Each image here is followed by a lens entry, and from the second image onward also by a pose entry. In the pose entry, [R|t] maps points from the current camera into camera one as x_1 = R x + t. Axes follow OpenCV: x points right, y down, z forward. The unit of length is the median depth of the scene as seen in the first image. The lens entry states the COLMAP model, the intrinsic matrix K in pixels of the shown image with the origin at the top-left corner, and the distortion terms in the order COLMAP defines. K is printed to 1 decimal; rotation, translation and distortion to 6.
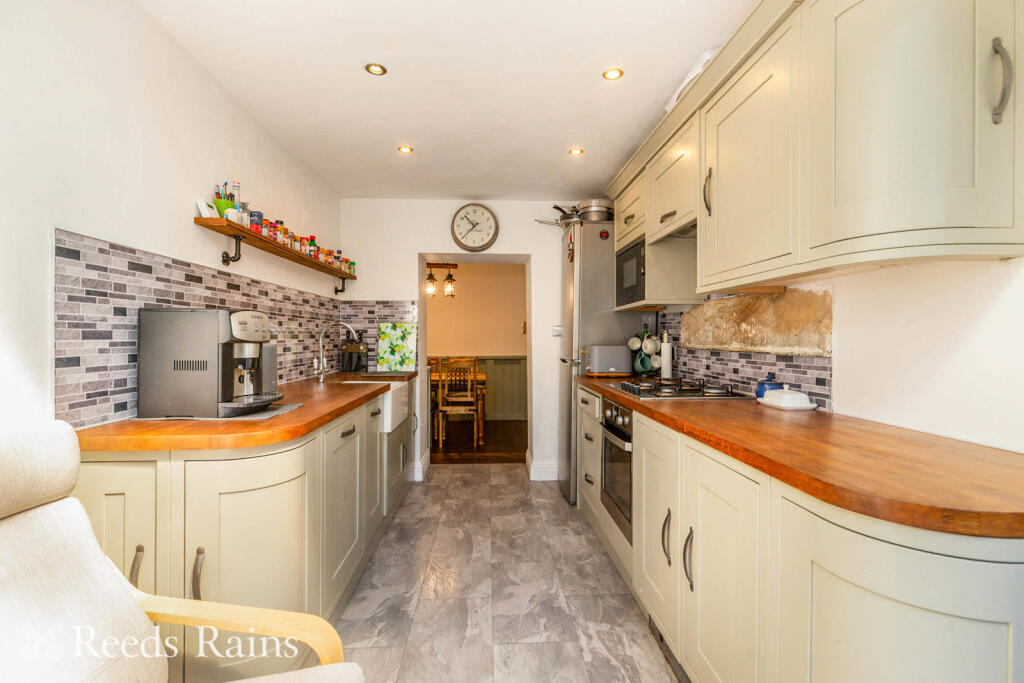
lens RADIAL K [[476.6, 0, 512.3], [0, 476.6, 339.1], [0, 0, 1]] dist [0.000215, 0.000032]
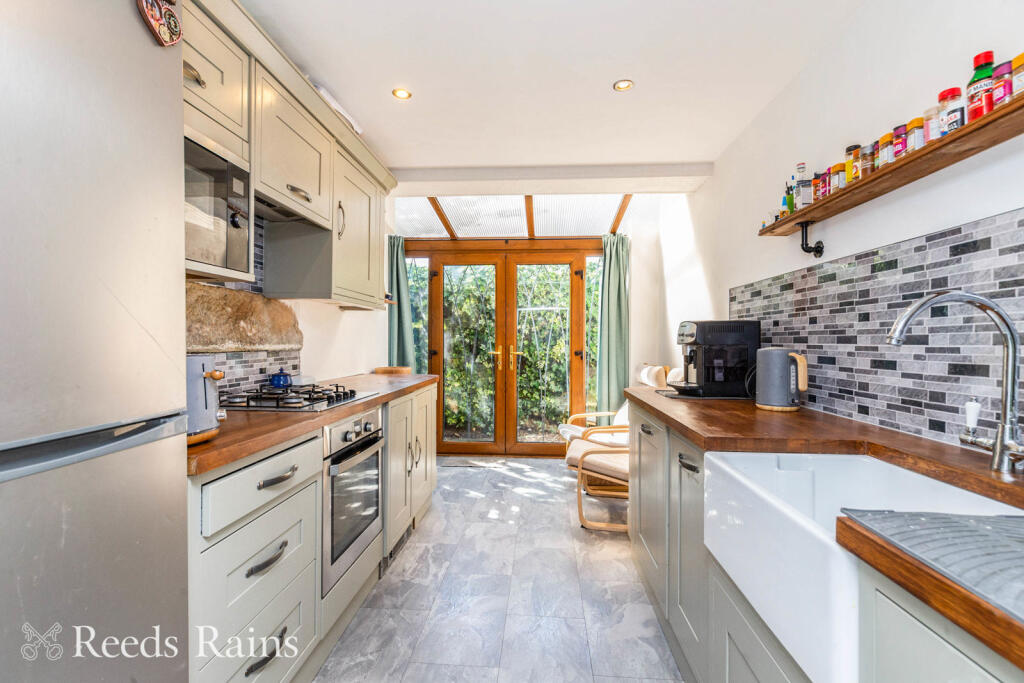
lens RADIAL K [[476.6, 0, 512.3], [0, 476.6, 339.1], [0, 0, 1]] dist [0.000215, 0.000032]
pose [[-0.993021, -0.008487, 0.117633, -0.166467], [-0.008528, 0.999964, 0.000155, -0.002795], [-0.117630, -0.000850, -0.993057, 2.012735]]
